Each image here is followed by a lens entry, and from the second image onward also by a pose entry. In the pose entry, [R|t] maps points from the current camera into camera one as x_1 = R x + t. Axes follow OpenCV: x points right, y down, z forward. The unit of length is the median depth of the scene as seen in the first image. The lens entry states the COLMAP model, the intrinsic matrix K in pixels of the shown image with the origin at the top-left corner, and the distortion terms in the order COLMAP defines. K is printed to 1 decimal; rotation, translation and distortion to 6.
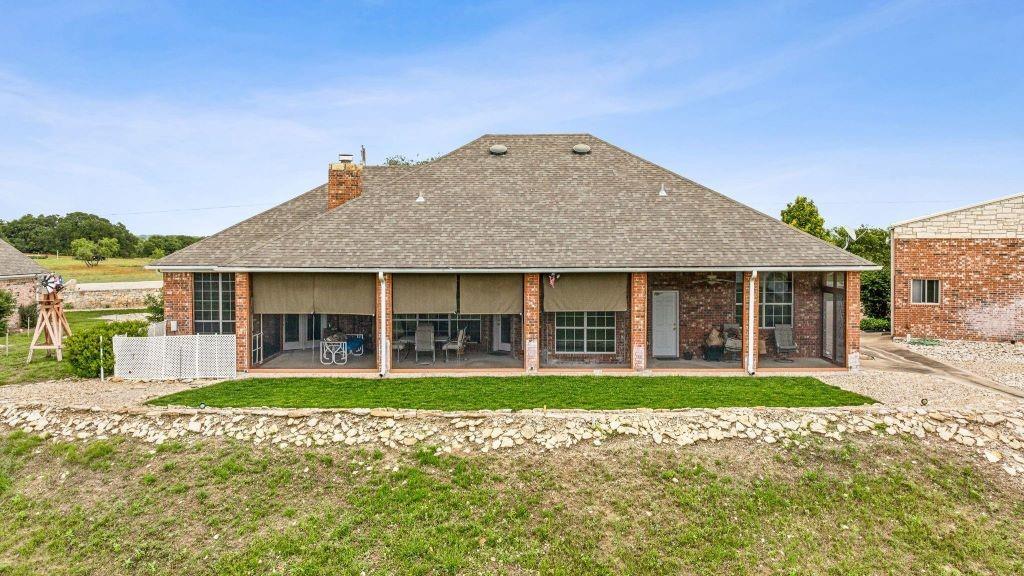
lens RADIAL K [[731.8, 0, 513.0], [0, 731.8, 265.9], [0, 0, 1]] dist [-0.005193, -0.000586]
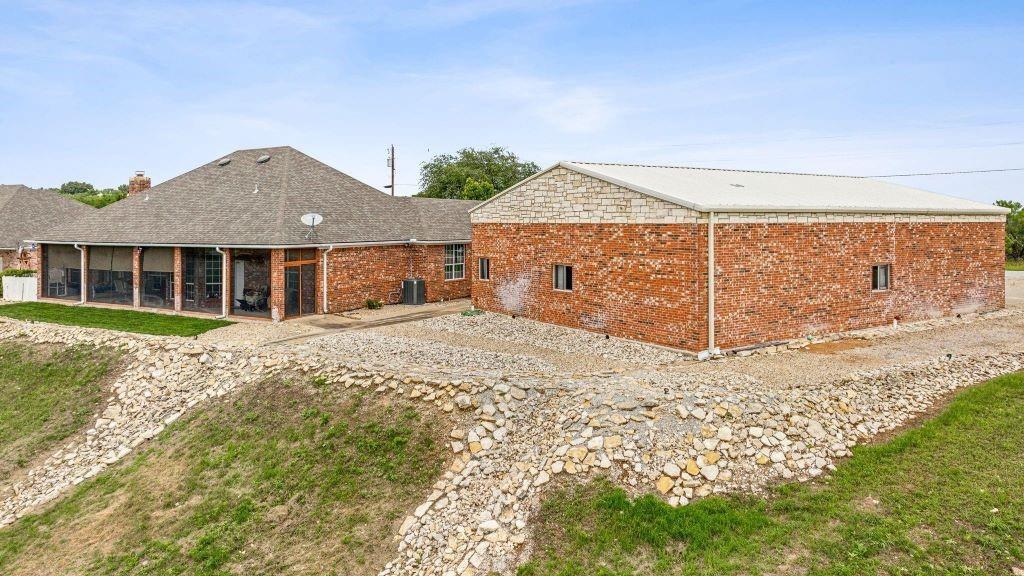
lens RADIAL K [[750.4, 0, 512.9], [0, 750.4, 227.6], [0, 0, 1]] dist [-0.005232, -0.005820]
pose [[0.858326, 0.003519, -0.513093, 1.567293], [-0.012123, 0.999836, -0.013424, -0.019219], [0.512962, 0.017742, 0.858228, 0.014766]]
